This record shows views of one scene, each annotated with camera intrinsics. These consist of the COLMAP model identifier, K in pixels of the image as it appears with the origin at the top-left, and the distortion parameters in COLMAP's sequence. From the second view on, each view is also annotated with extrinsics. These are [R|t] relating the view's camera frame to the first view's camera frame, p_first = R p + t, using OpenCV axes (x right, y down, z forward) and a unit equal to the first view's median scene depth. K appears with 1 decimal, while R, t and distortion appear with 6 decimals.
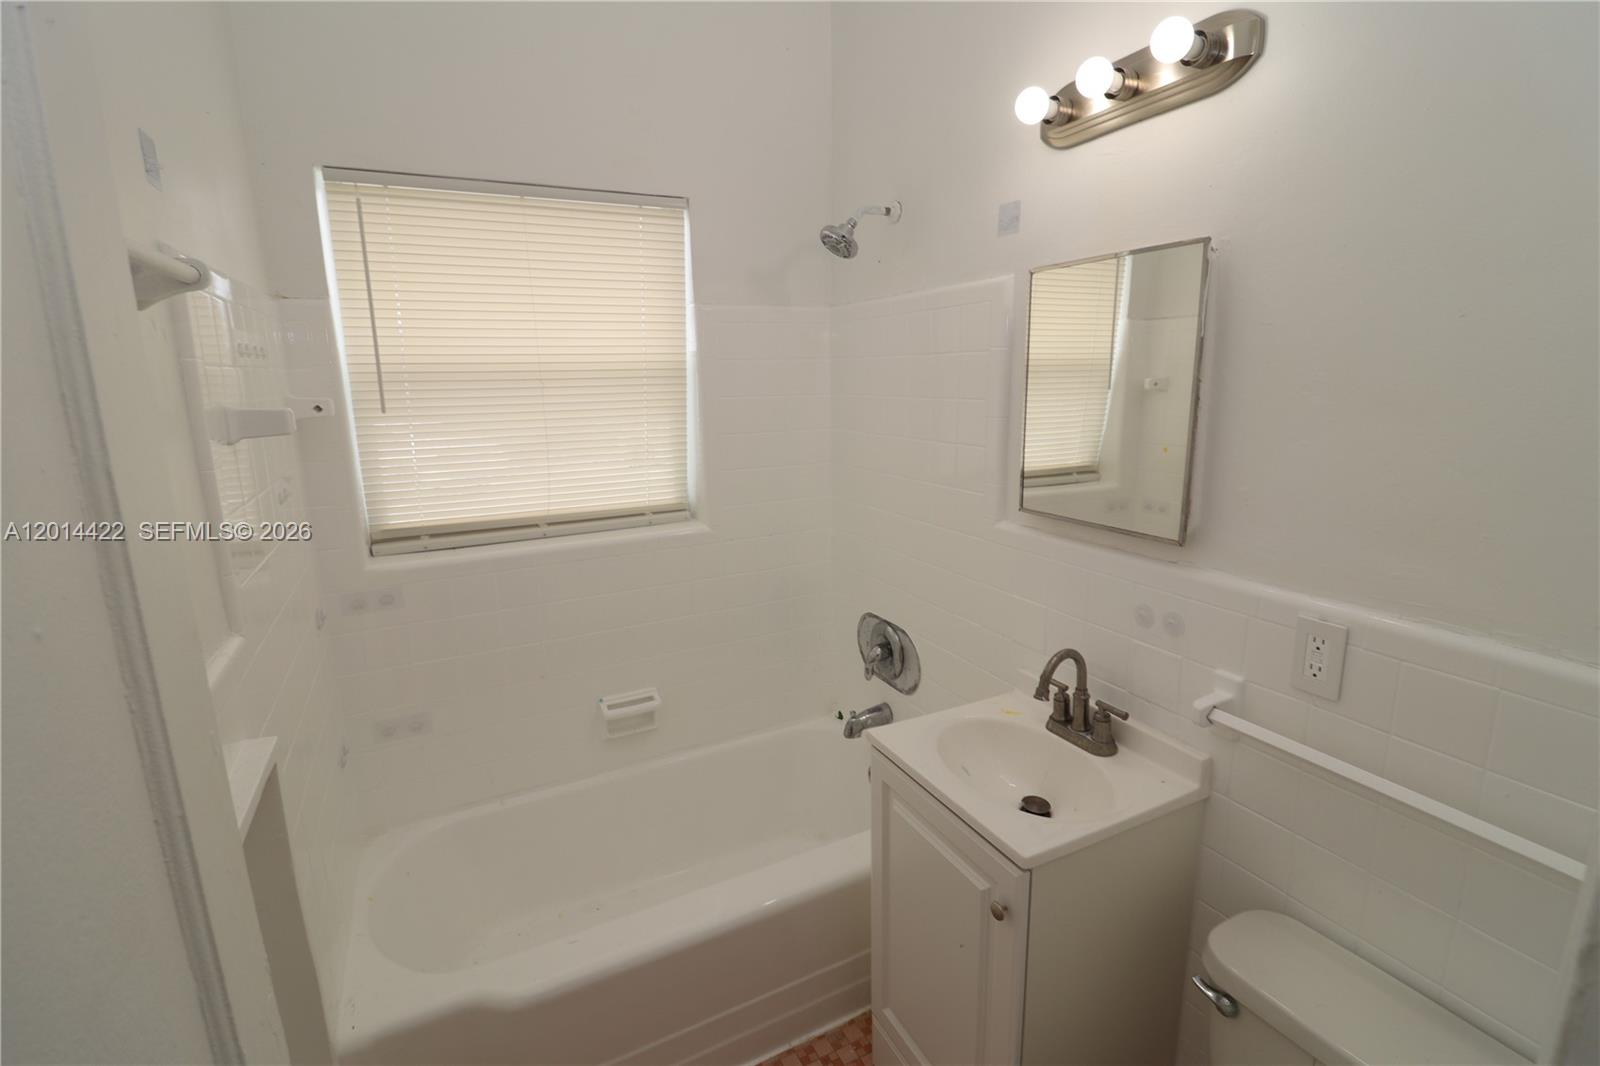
lens RADIAL K [[726.3, 0, 815.0], [0, 726.3, 532.4], [0, 0, 1]] dist [0.001167, -0.014817]
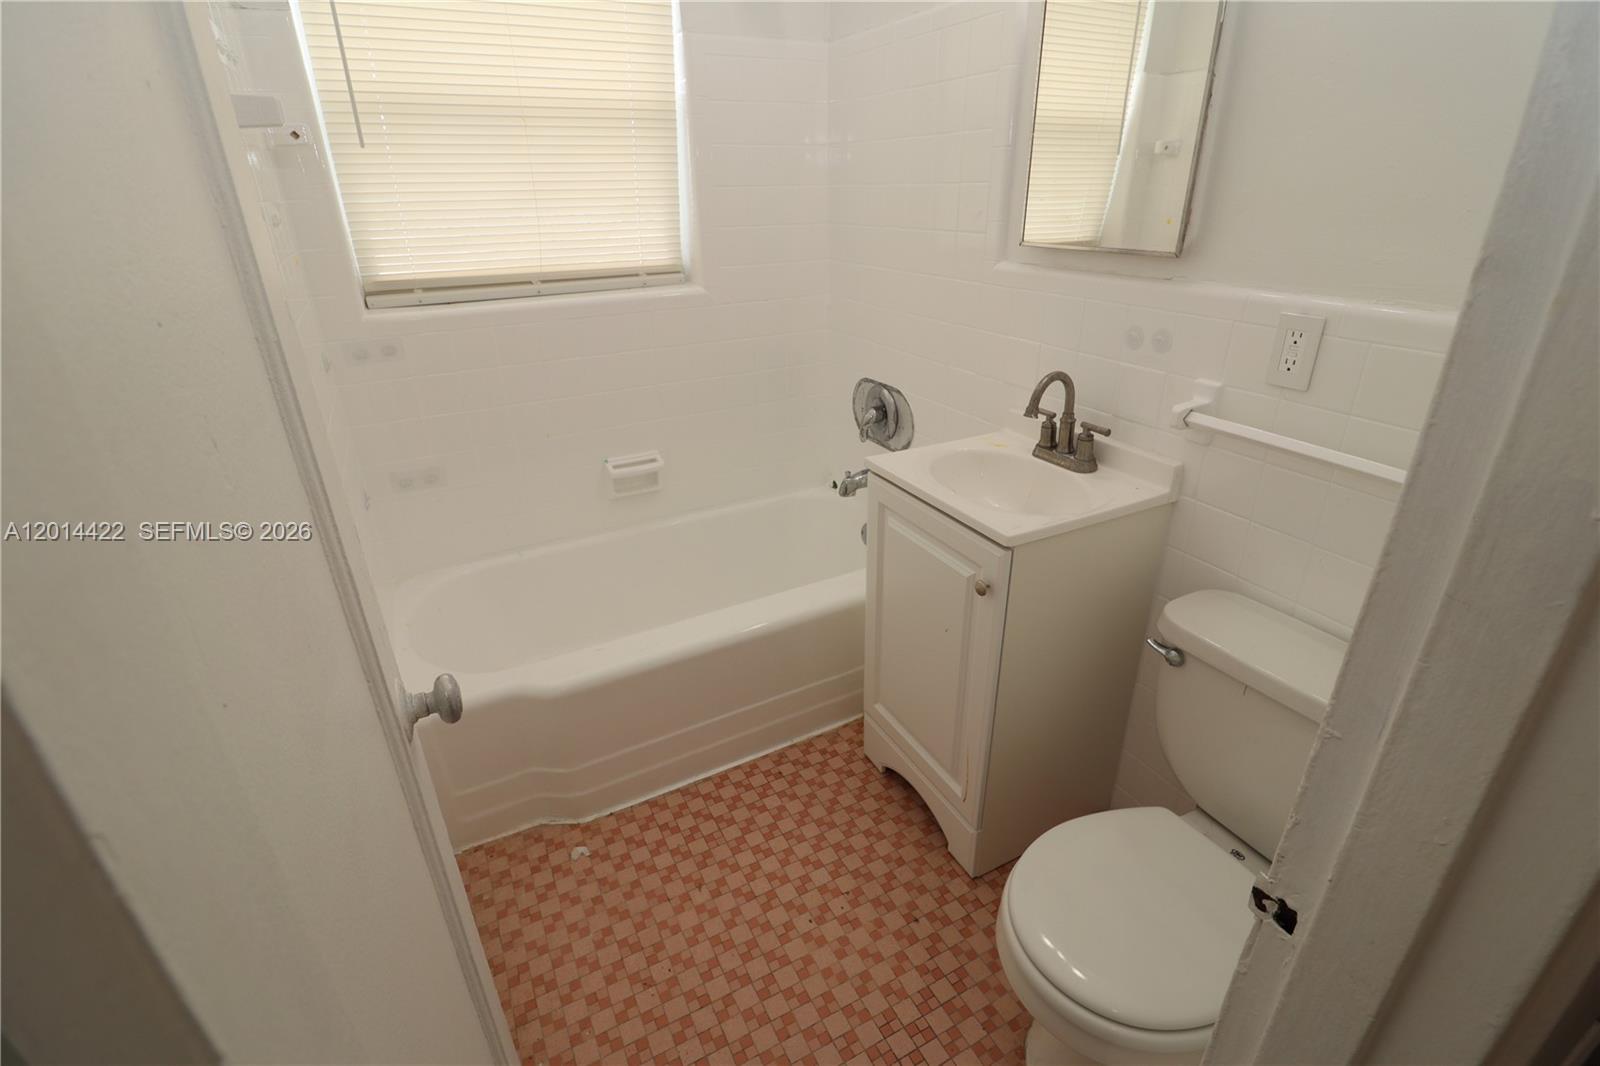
lens RADIAL K [[726.3, 0, 815.0], [0, 726.3, 532.4], [0, 0, 1]] dist [0.001167, -0.014817]
pose [[0.999844, -0.001812, 0.017560, -0.016490], [-0.002137, 0.974981, 0.222277, 0.115811], [-0.017523, -0.222280, 0.974825, -0.049273]]
